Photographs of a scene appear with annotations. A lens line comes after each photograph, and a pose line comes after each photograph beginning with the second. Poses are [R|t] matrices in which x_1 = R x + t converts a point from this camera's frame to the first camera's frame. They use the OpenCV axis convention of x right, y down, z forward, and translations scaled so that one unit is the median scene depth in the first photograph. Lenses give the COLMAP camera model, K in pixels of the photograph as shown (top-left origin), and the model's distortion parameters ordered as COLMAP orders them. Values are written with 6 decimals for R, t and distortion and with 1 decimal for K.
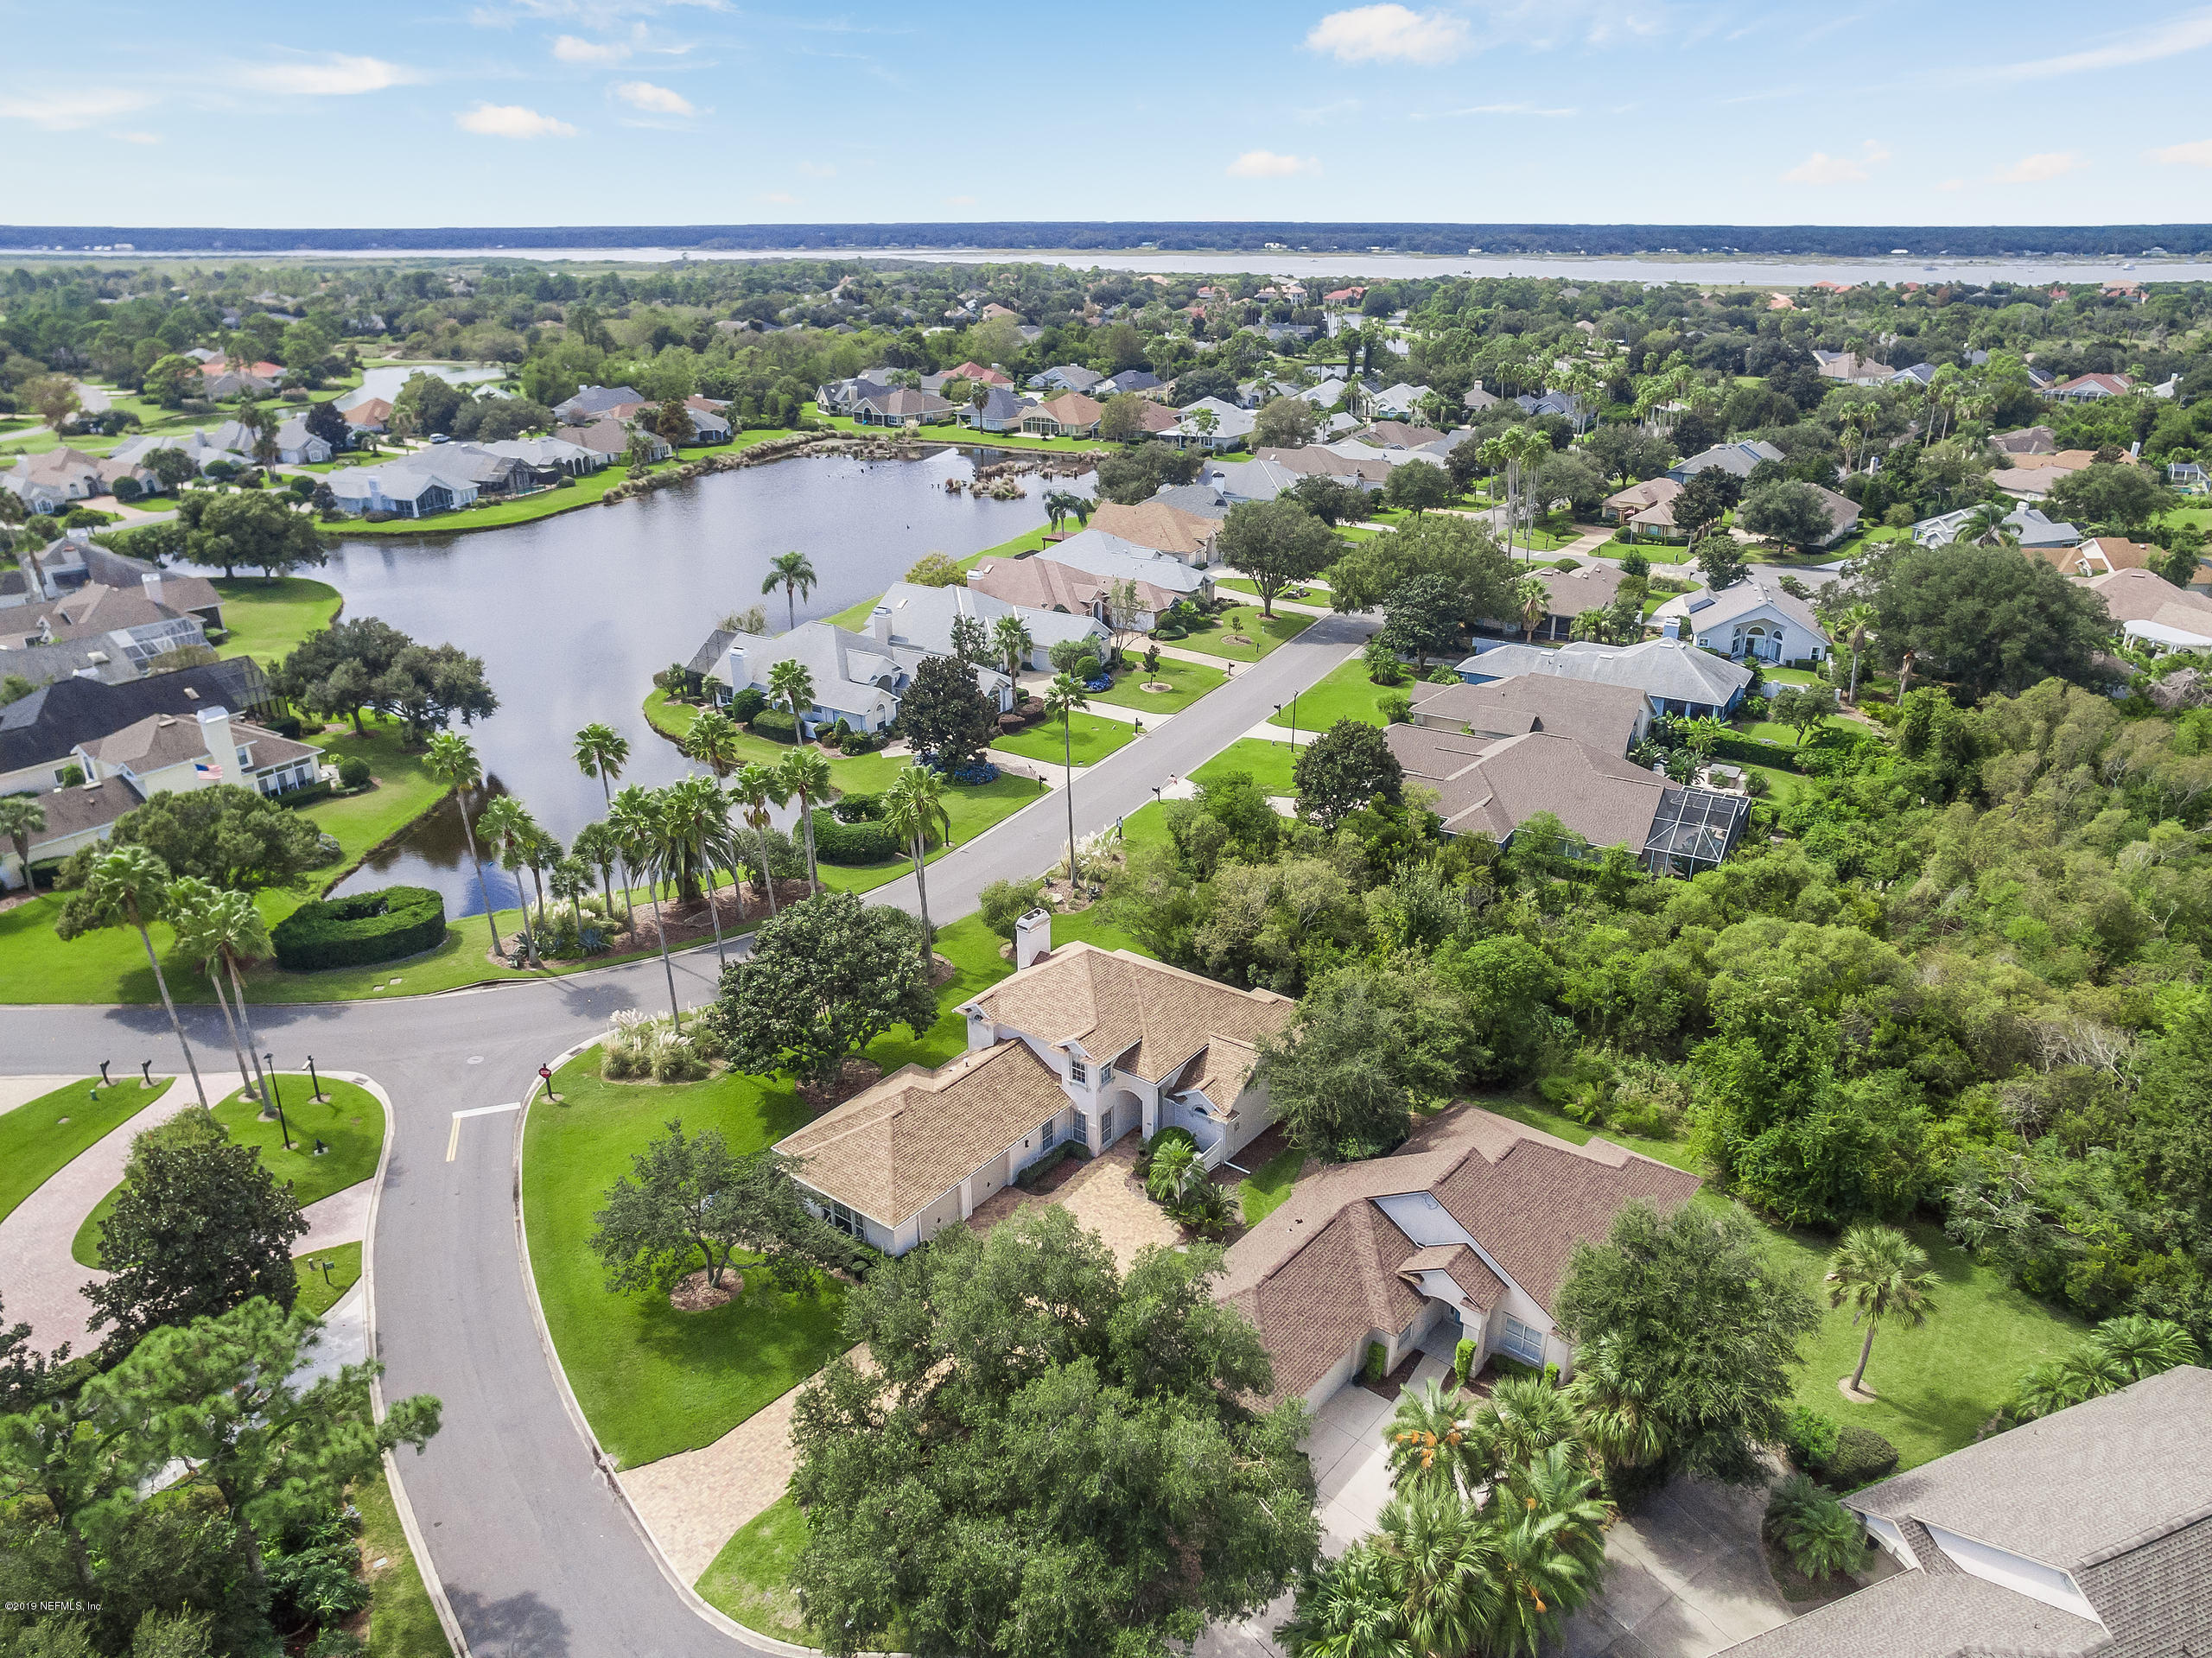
lens RADIAL K [[1452.0, 0, 1135.0], [0, 1452.0, 837.9], [0, 0, 1]] dist [-0.085543, 0.082069]
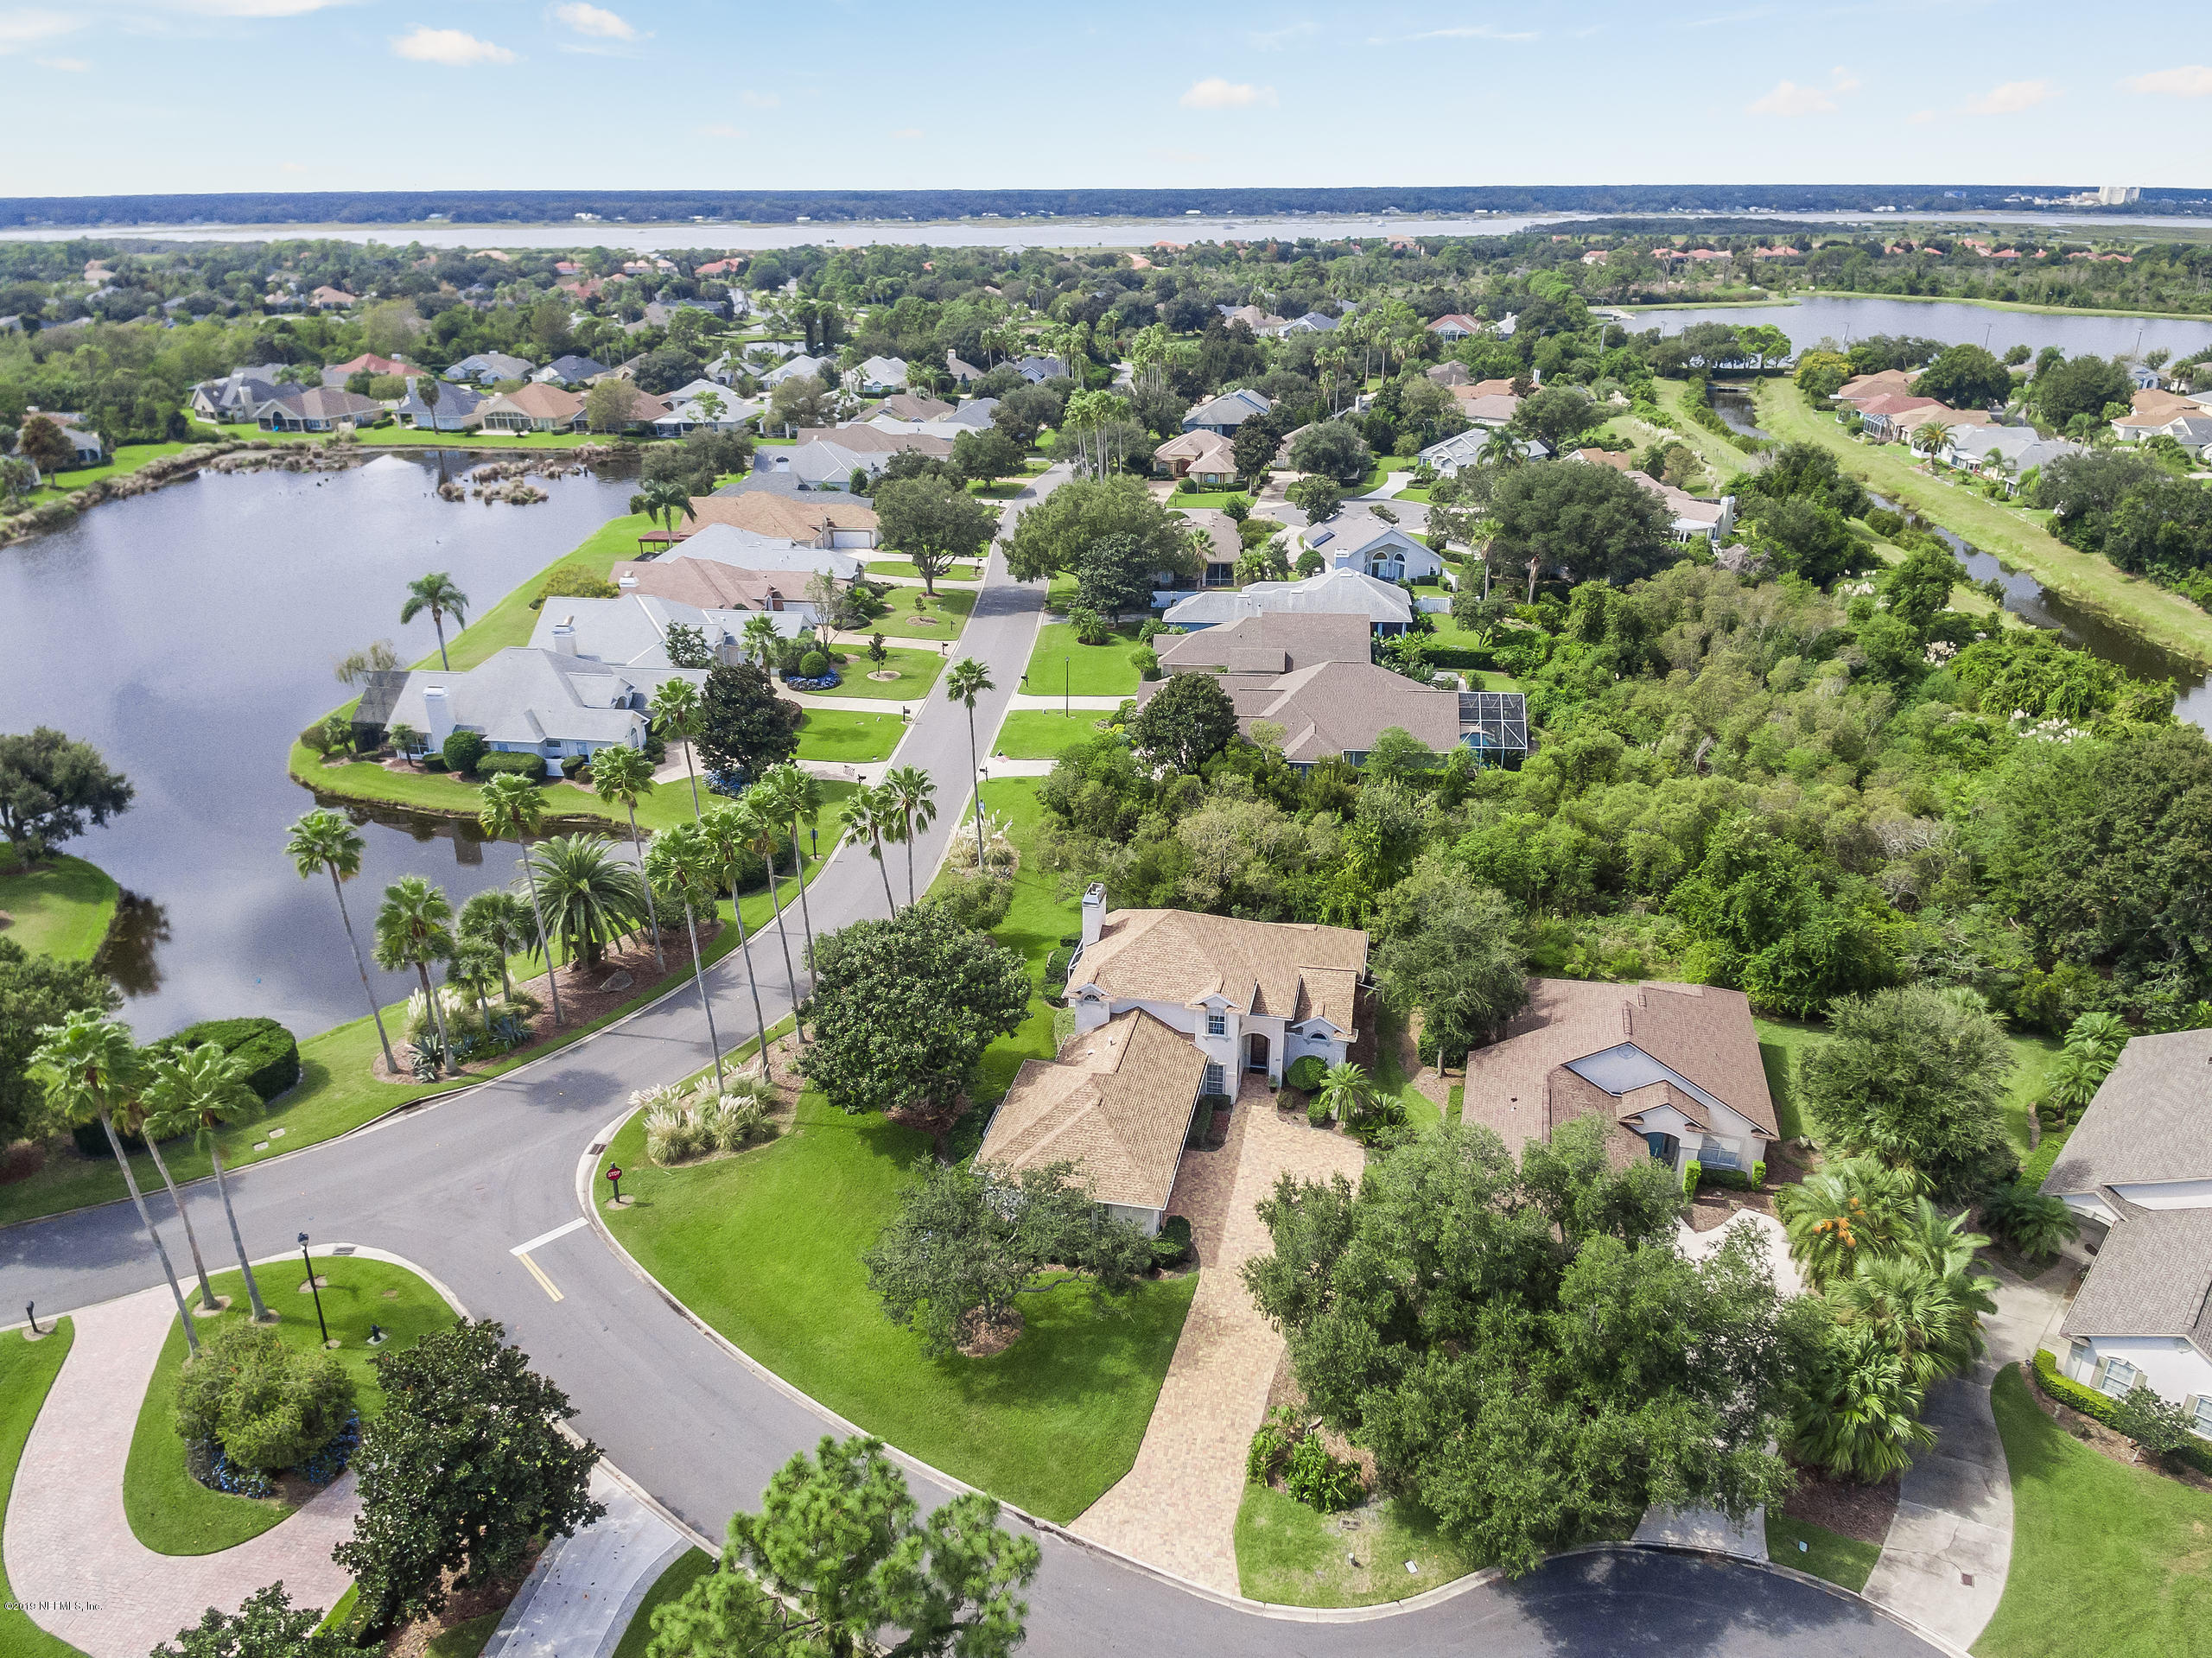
lens RADIAL K [[1457.1, 0, 1130.6], [0, 1457.1, 837.9], [0, 0, 1]] dist [0.057954, -0.072047]
pose [[0.909554, -0.170541, 0.378983, -0.151689], [0.167313, 0.985021, 0.041708, -0.006659], [-0.380419, 0.025473, 0.924463, 0.022849]]
